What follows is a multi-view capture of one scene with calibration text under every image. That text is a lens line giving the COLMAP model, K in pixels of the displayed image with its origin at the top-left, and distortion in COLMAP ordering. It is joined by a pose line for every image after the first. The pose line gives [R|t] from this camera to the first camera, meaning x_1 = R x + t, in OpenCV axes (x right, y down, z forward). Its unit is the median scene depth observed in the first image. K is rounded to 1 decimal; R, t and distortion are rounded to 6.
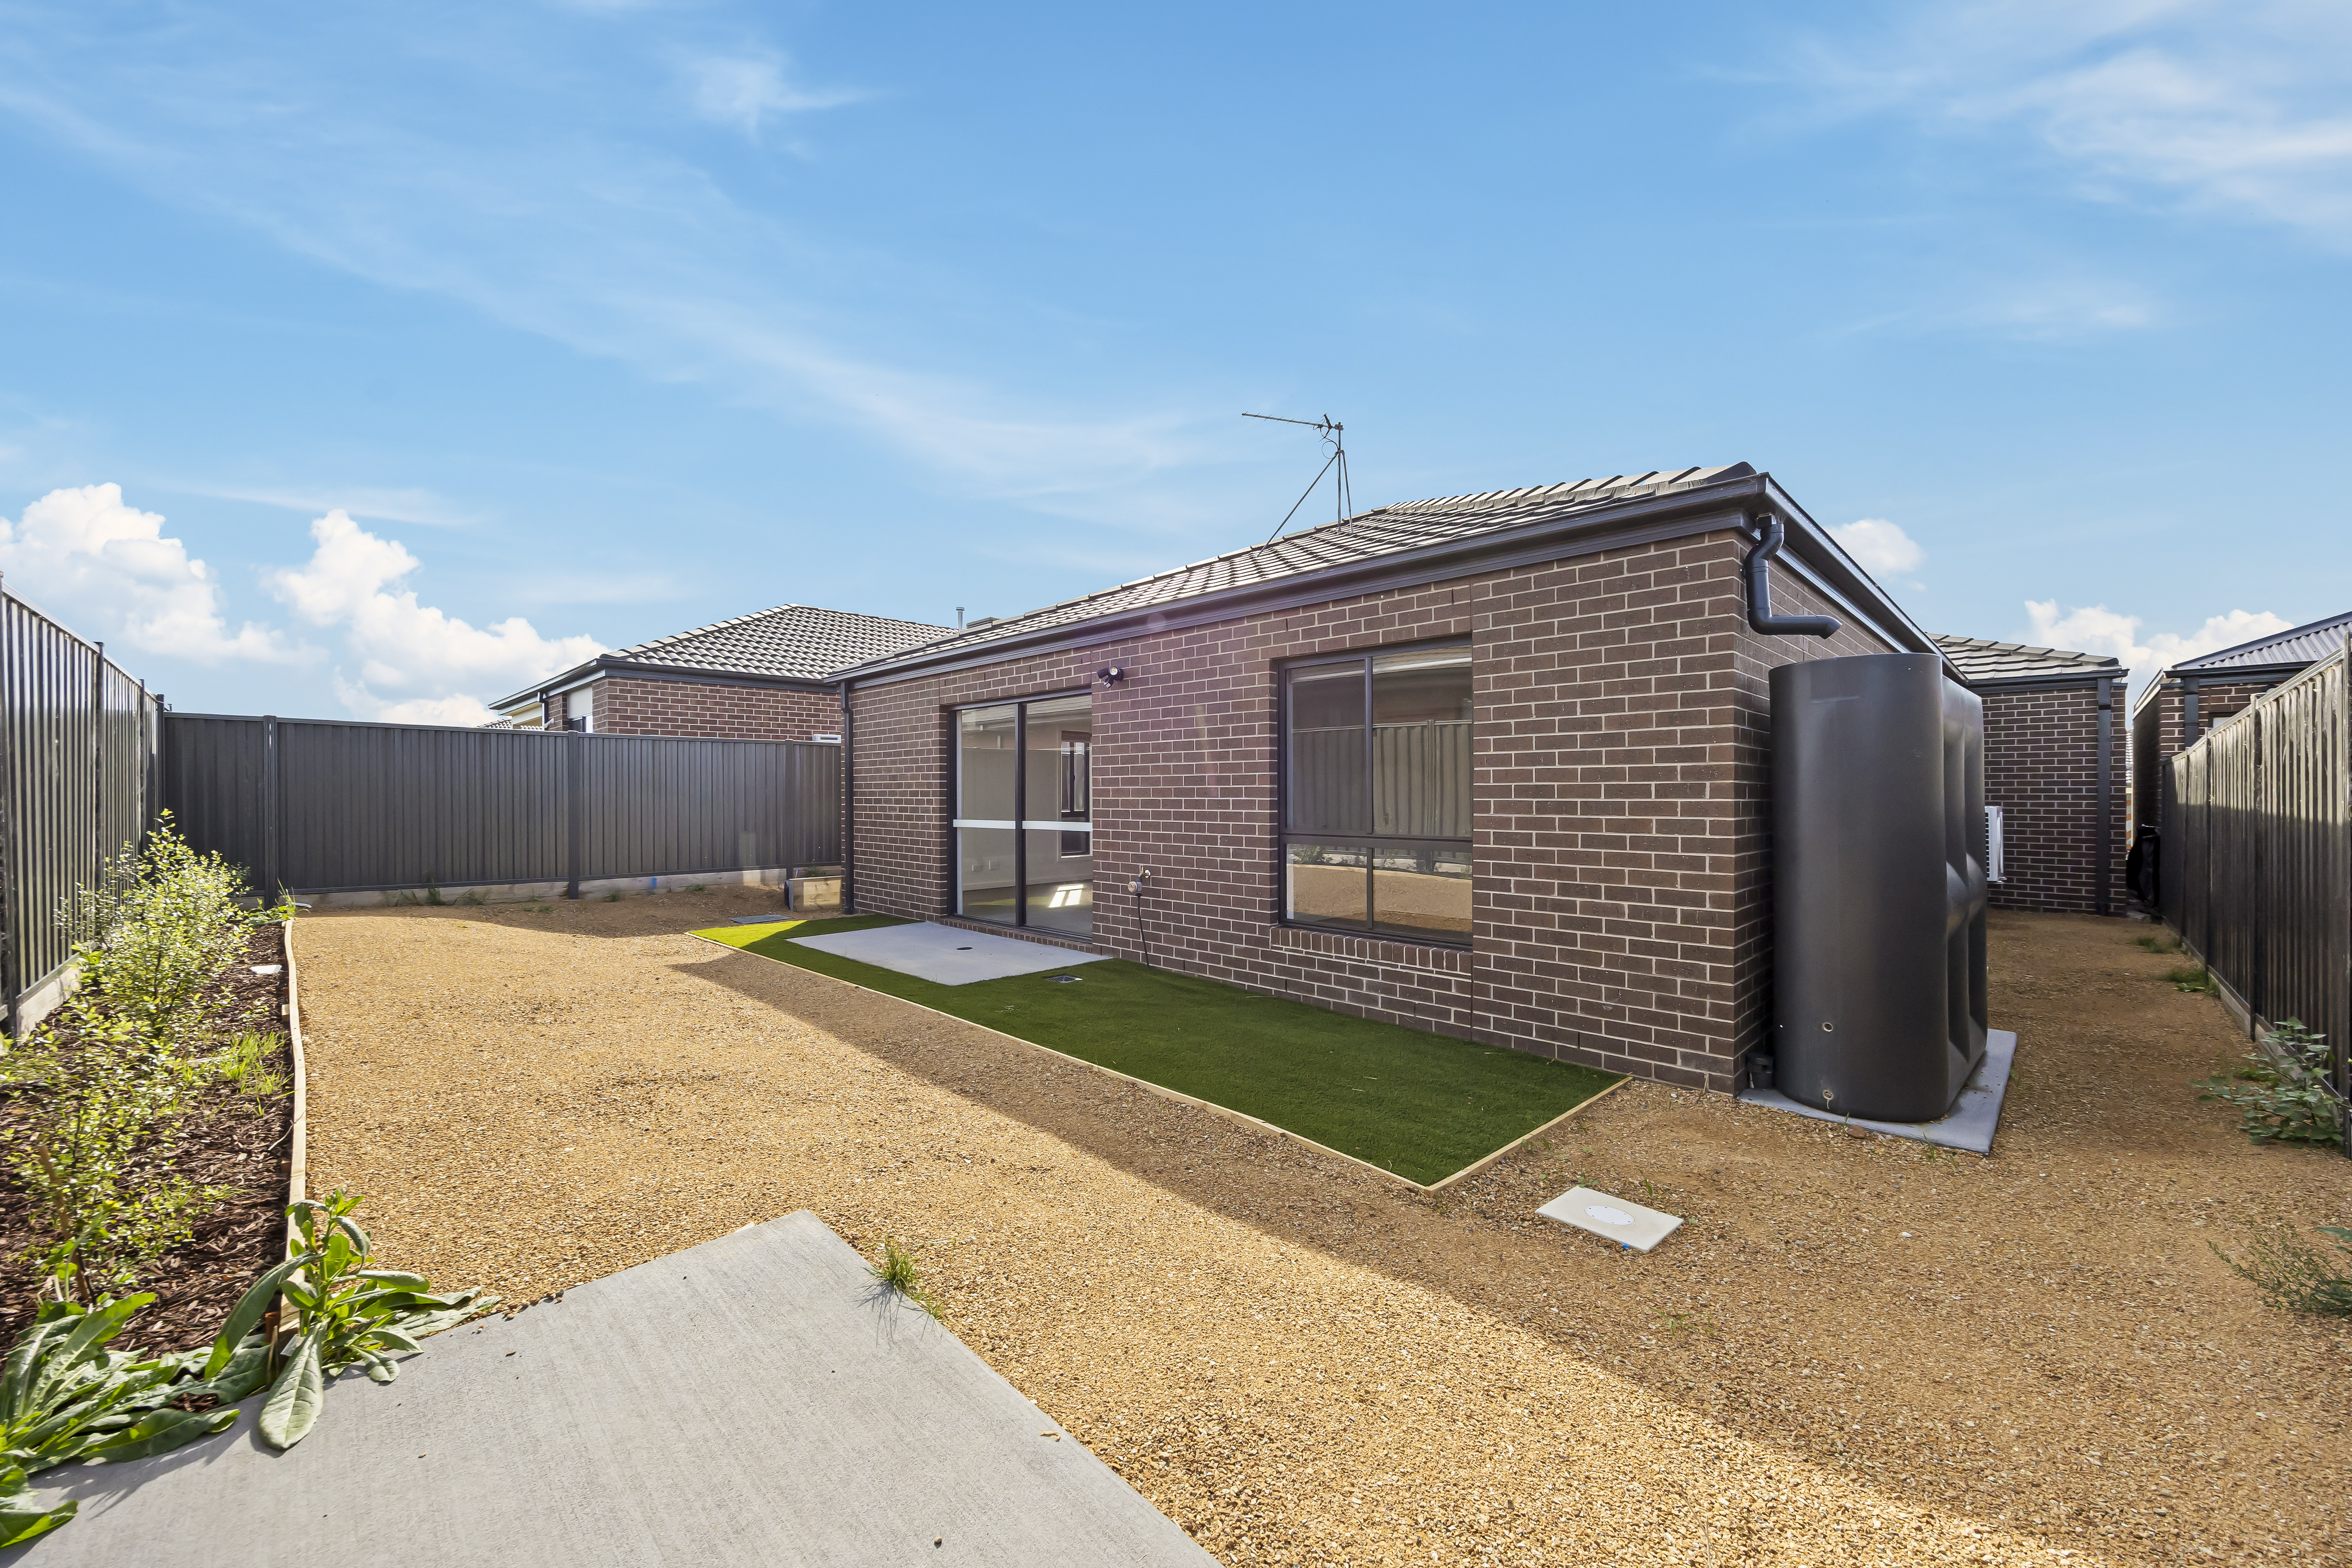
lens RADIAL K [[903.2, 0, 1182.2], [0, 903.2, 789.4], [0, 0, 1]] dist [-0.000503, -0.000005]
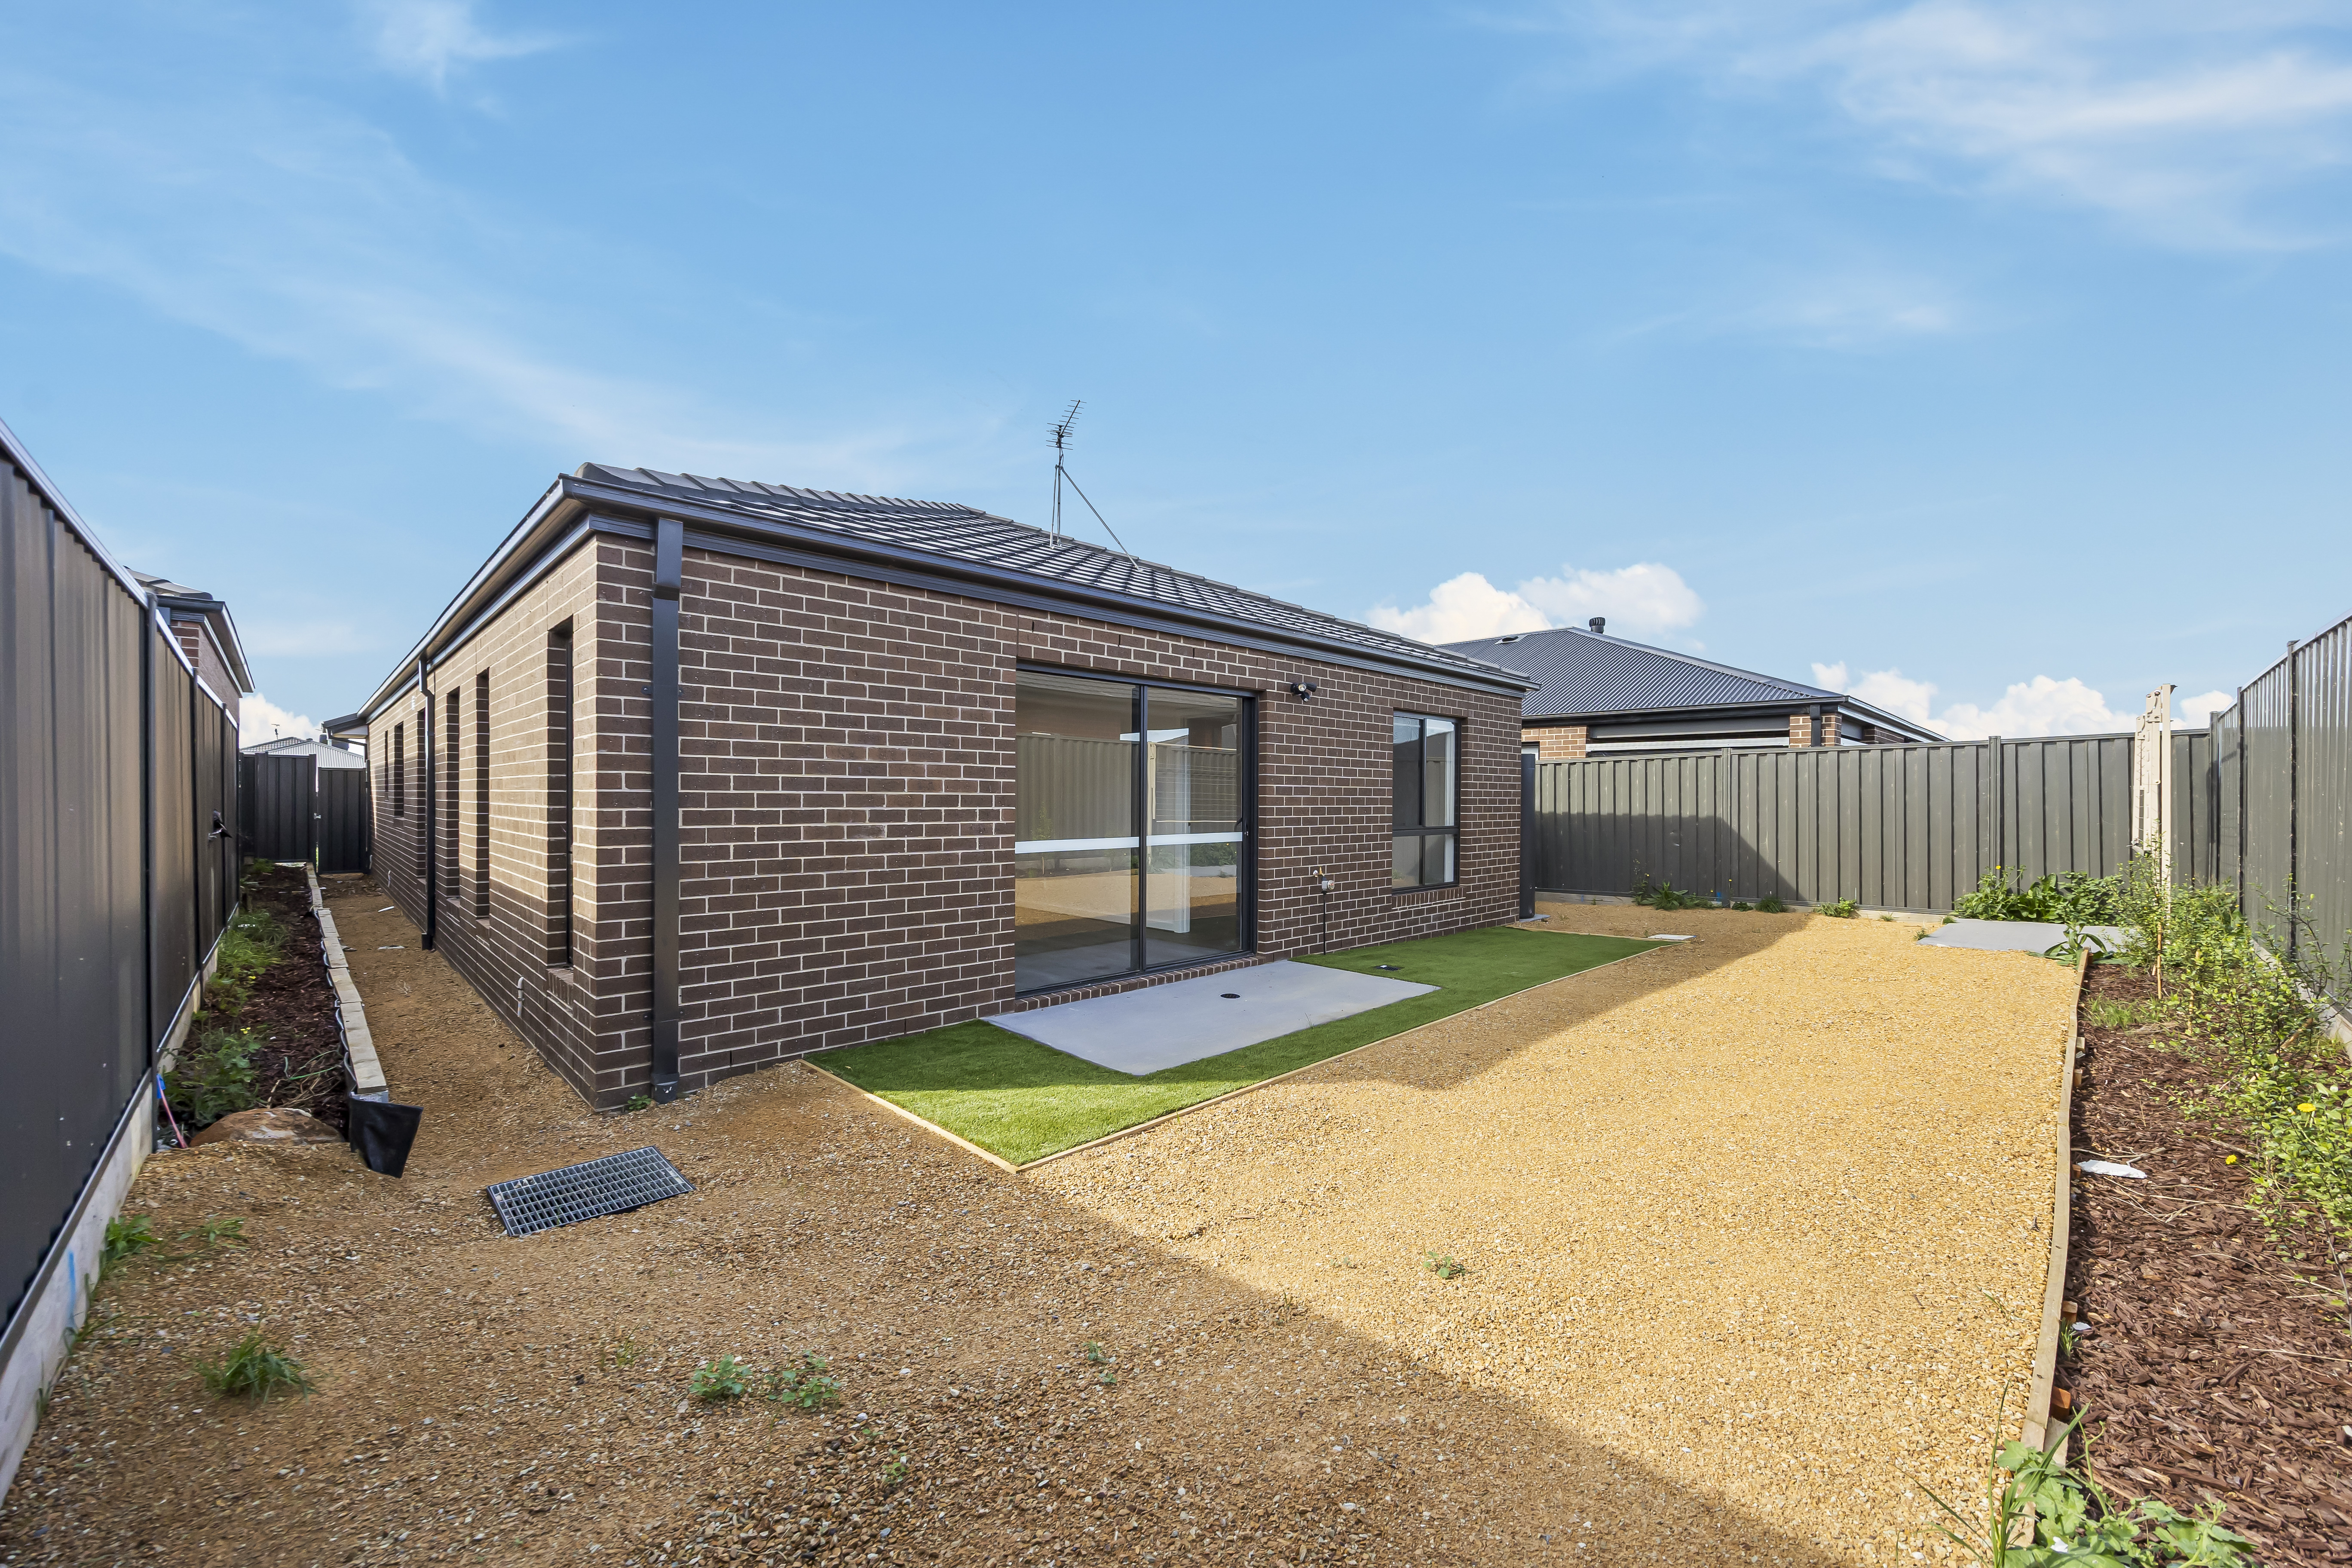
lens RADIAL K [[903.2, 0, 1181.9], [0, 903.2, 801.5], [0, 0, 1]] dist [-0.000503, -0.000005]
pose [[0.002251, 0.004752, 0.999986, -1.035473], [-0.005797, 0.999972, -0.004739, 0.009066], [-0.999981, -0.005787, 0.002279, 1.037444]]
